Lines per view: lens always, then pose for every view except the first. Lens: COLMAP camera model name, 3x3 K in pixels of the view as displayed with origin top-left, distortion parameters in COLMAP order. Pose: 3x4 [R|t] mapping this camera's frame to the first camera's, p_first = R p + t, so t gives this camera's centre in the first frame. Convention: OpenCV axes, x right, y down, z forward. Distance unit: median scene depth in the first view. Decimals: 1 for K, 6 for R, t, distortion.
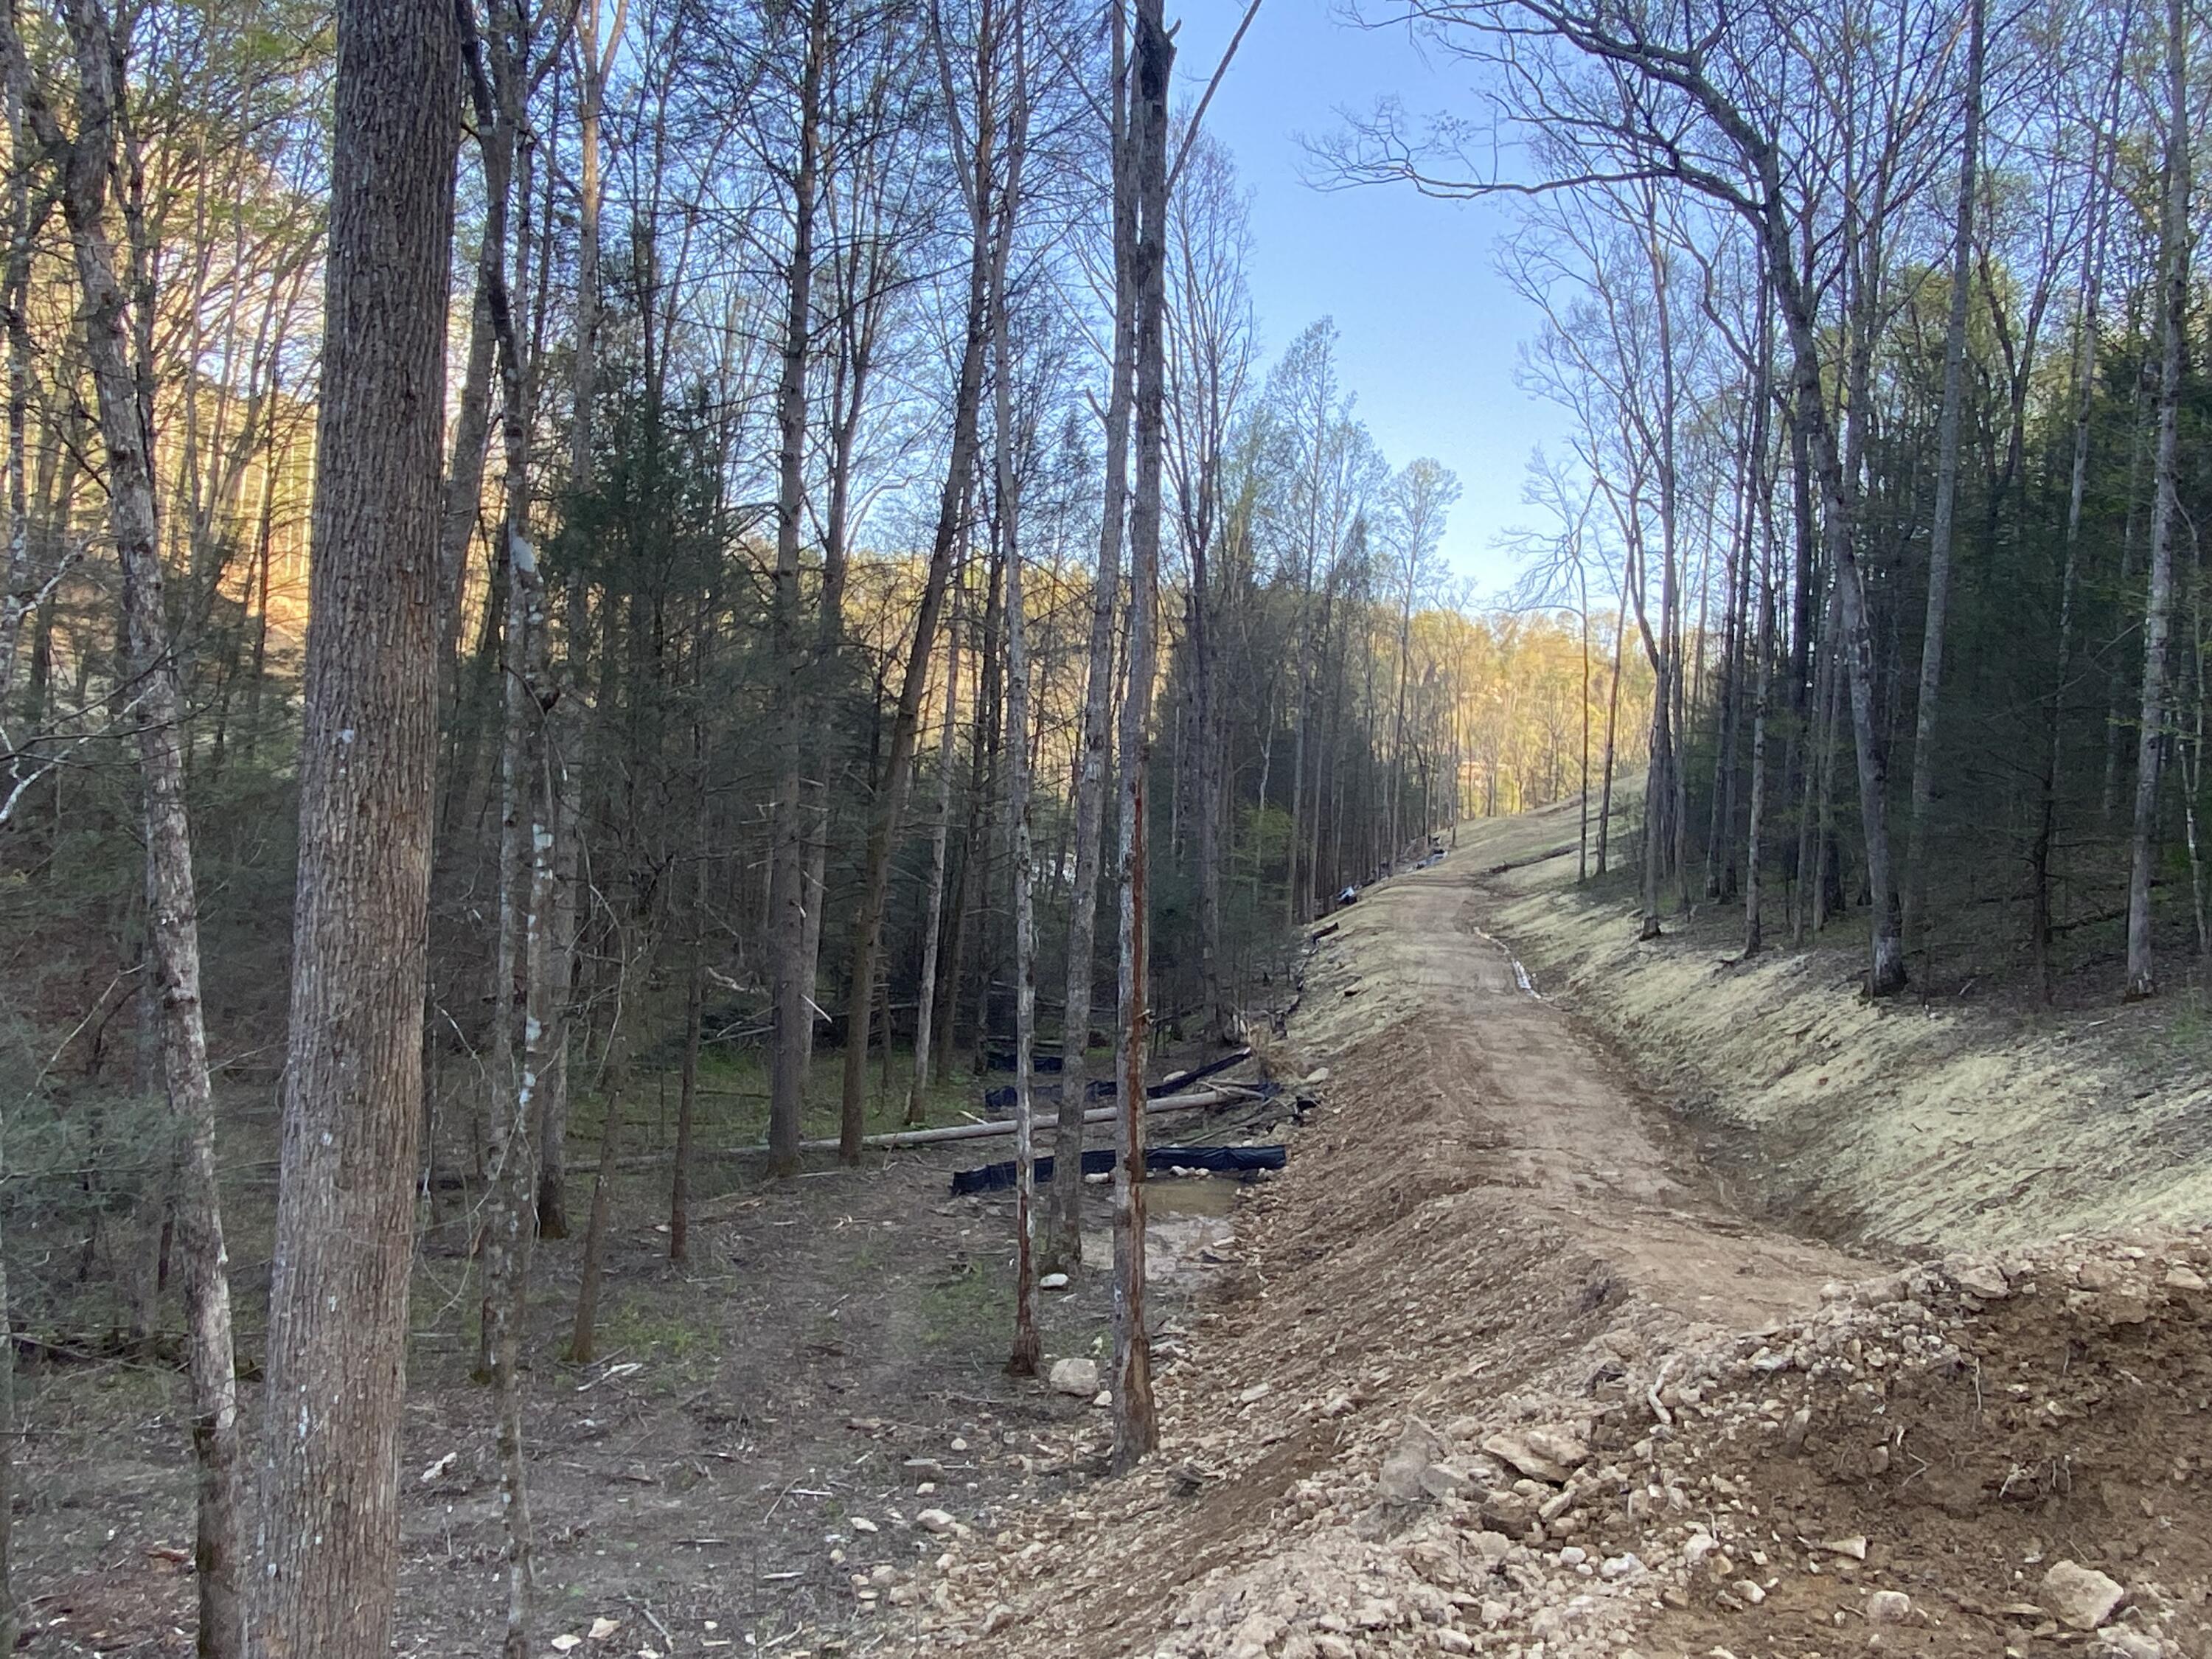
lens RADIAL K [[1671.0, 0, 1103.9], [0, 1671.0, 840.7], [0, 0, 1]] dist [0.121213, -0.168294]
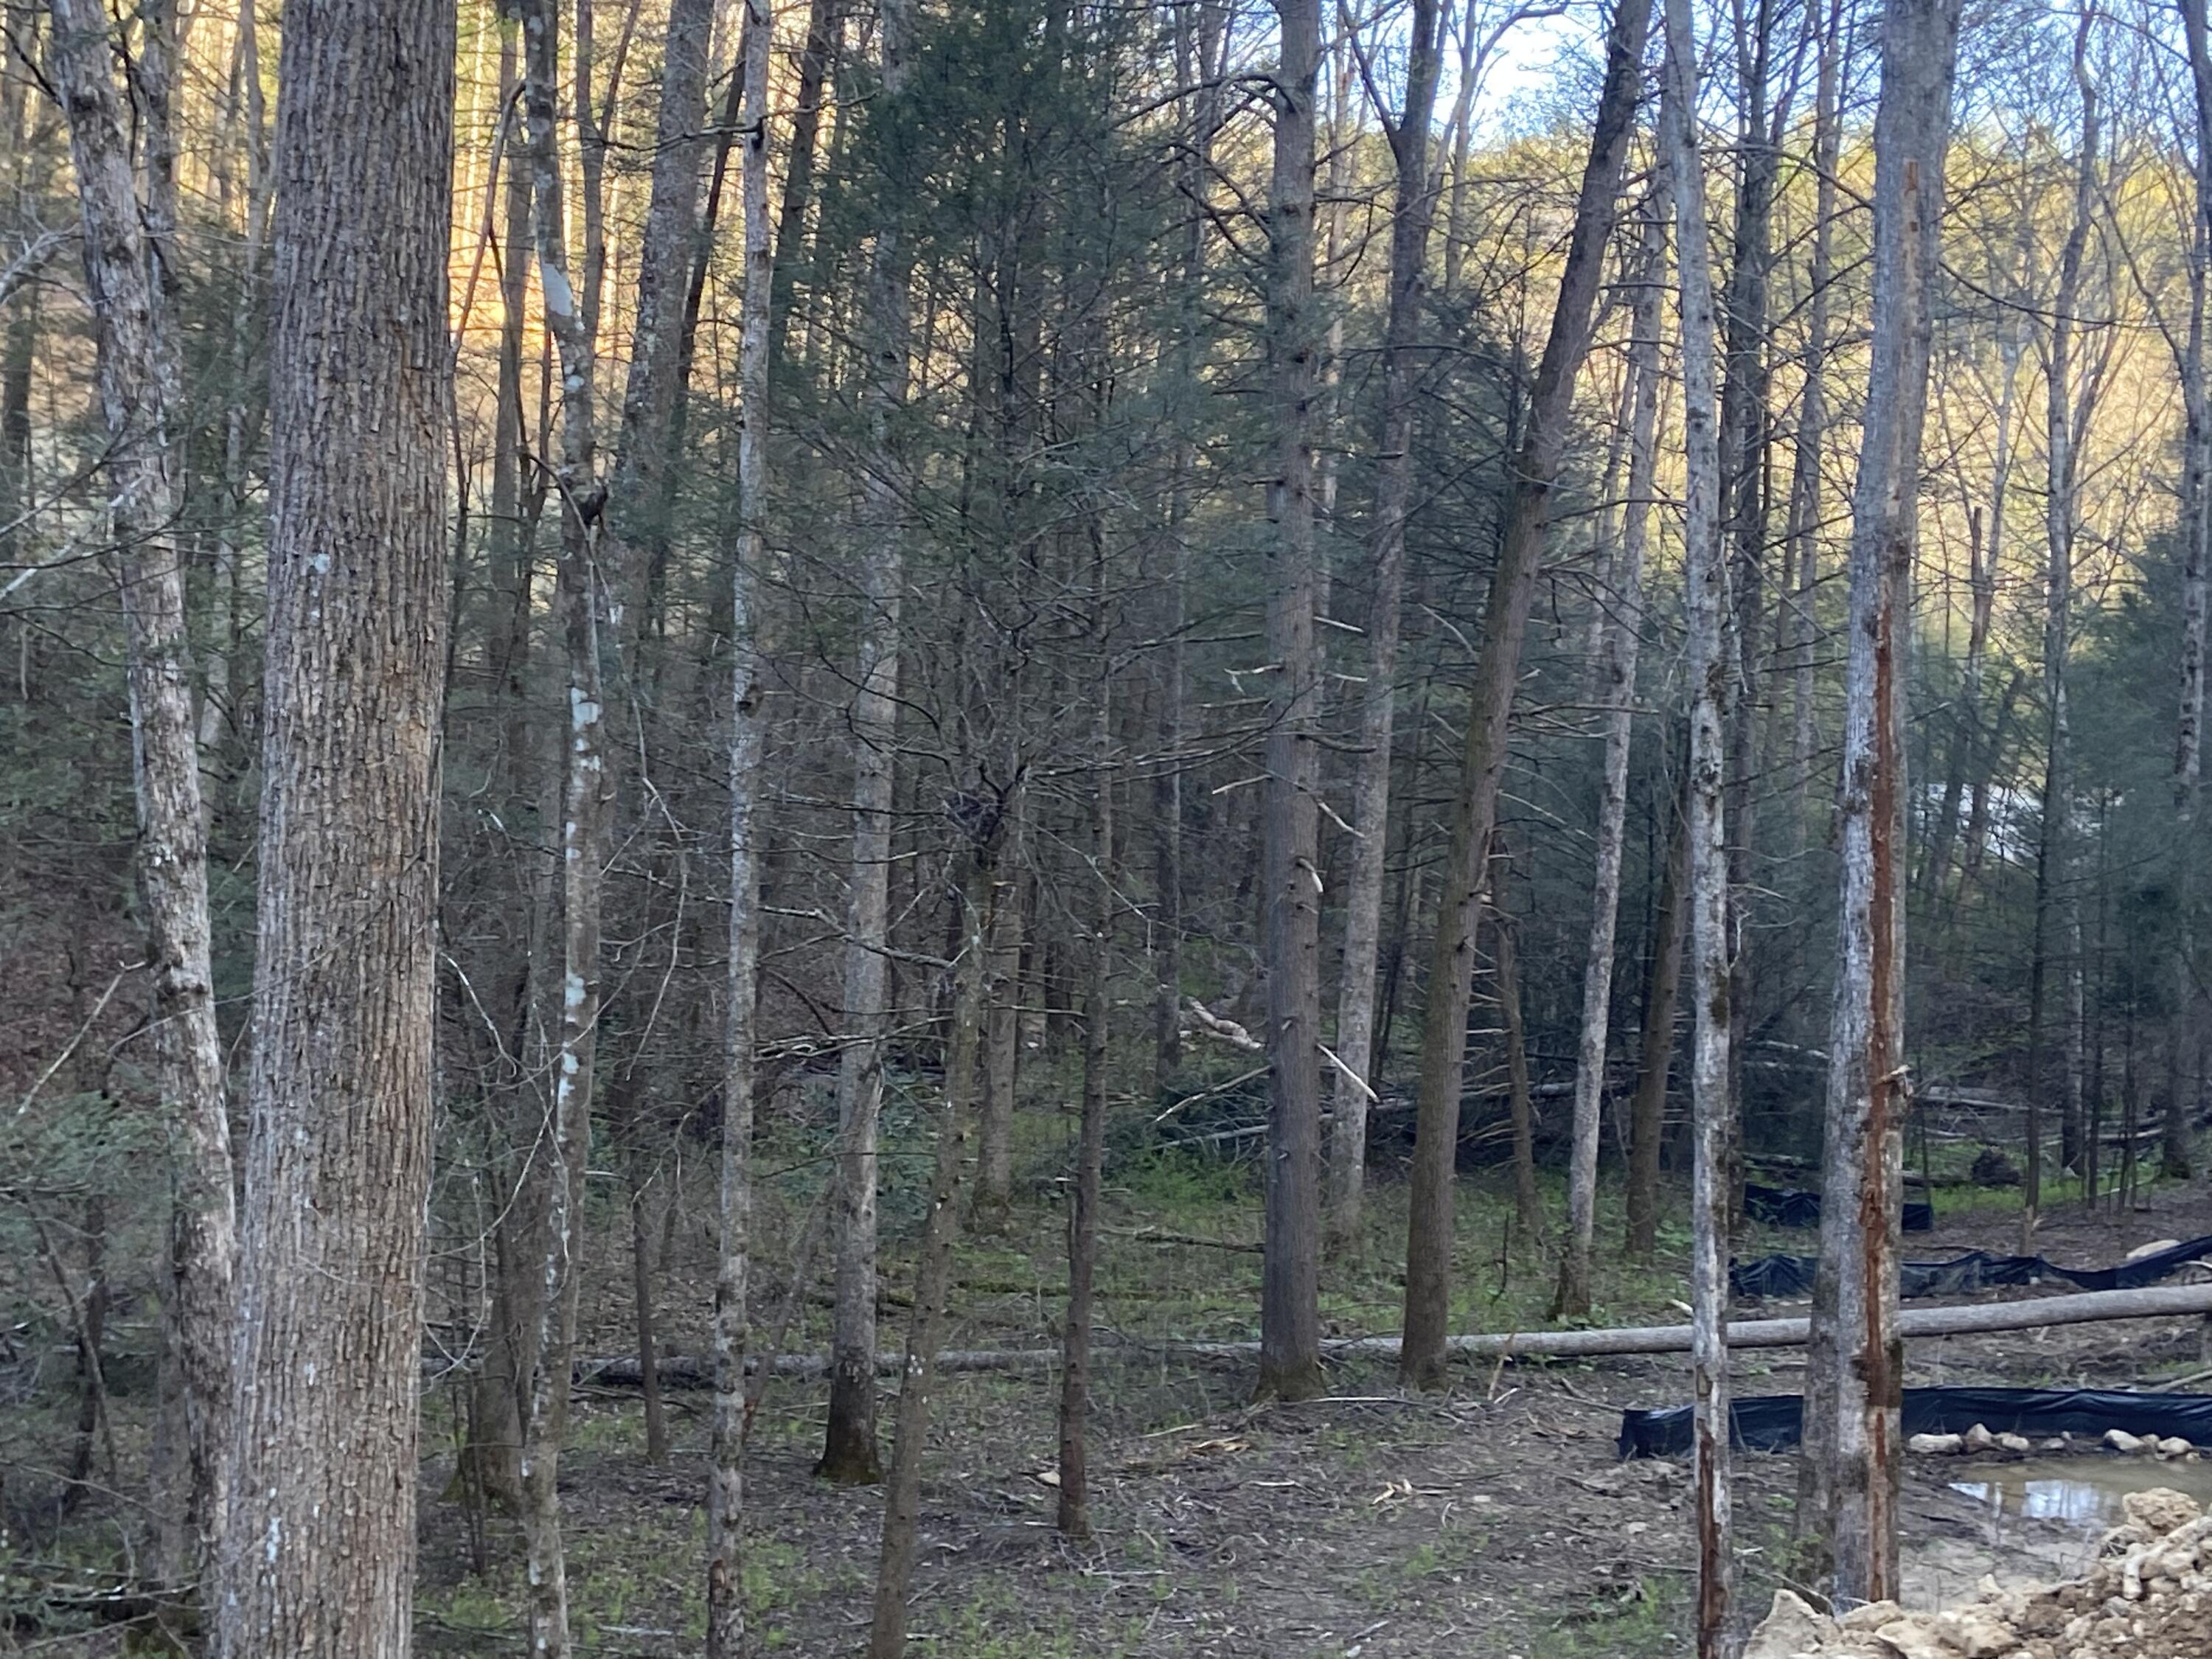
lens RADIAL K [[3616.5, 0, 1106.0], [0, 3616.5, 829.5], [0, 0, 1]] dist [0.150007, -0.165431]
pose [[0.962975, 0.003137, -0.269572, 0.134708], [0.002707, 0.999769, 0.021305, 0.008354], [0.269576, -0.021245, 0.962745, -0.177894]]
